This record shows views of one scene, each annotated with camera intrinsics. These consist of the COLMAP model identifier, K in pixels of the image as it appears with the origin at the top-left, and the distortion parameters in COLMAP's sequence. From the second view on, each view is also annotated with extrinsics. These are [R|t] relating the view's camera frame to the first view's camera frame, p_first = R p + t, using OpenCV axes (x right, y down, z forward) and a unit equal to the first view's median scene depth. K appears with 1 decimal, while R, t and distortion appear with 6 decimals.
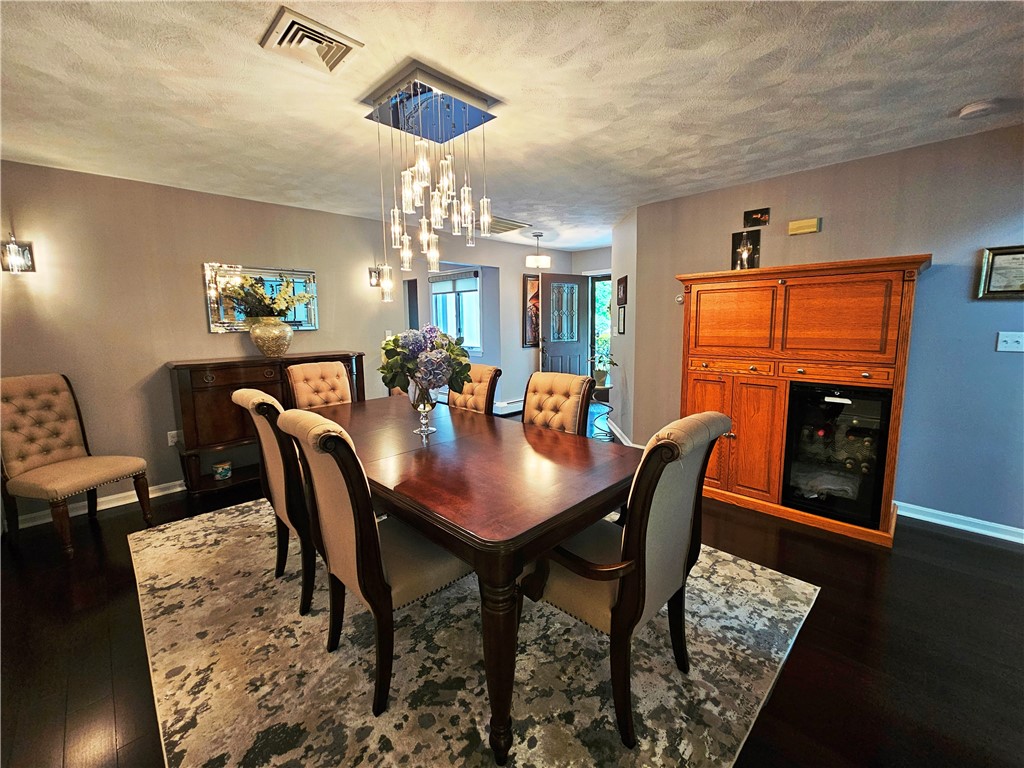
lens RADIAL K [[420.2, 0, 515.2], [0, 420.2, 371.9], [0, 0, 1]] dist [0.001821, -0.000335]
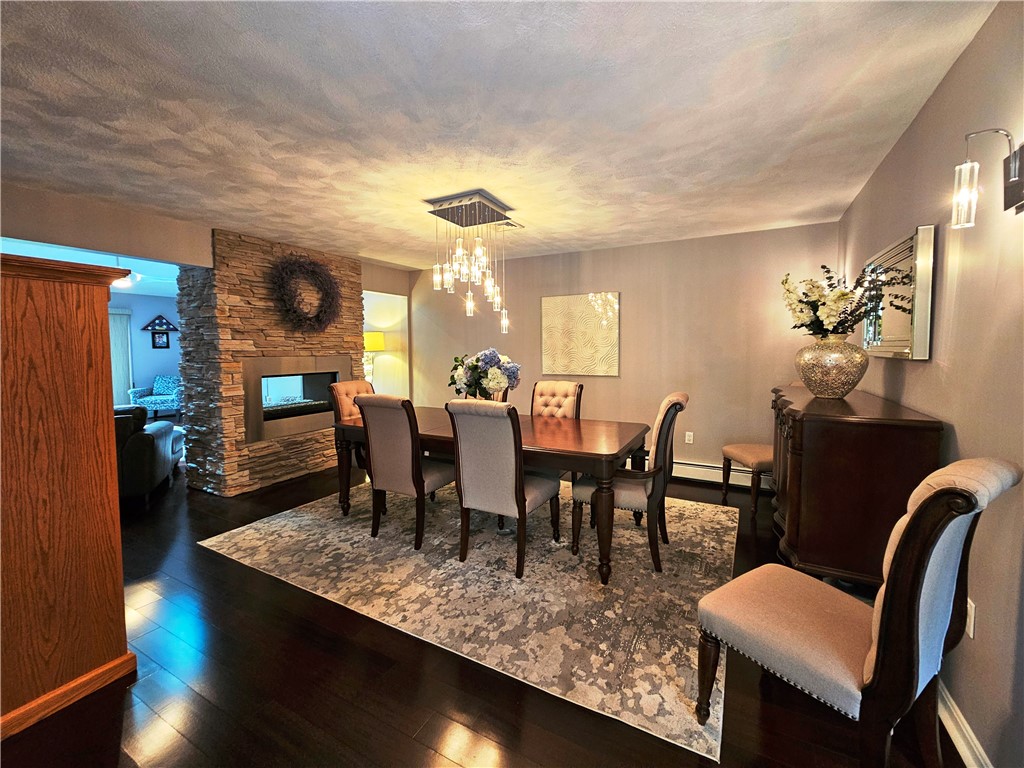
lens RADIAL K [[420.2, 0, 515.2], [0, 420.2, 371.9], [0, 0, 1]] dist [0.001821, -0.000335]
pose [[-0.958201, 0.039736, -0.283323, 0.069483], [-0.010250, 0.984904, 0.172800, -0.239993], [0.285912, 0.168482, -0.943328, 2.025999]]
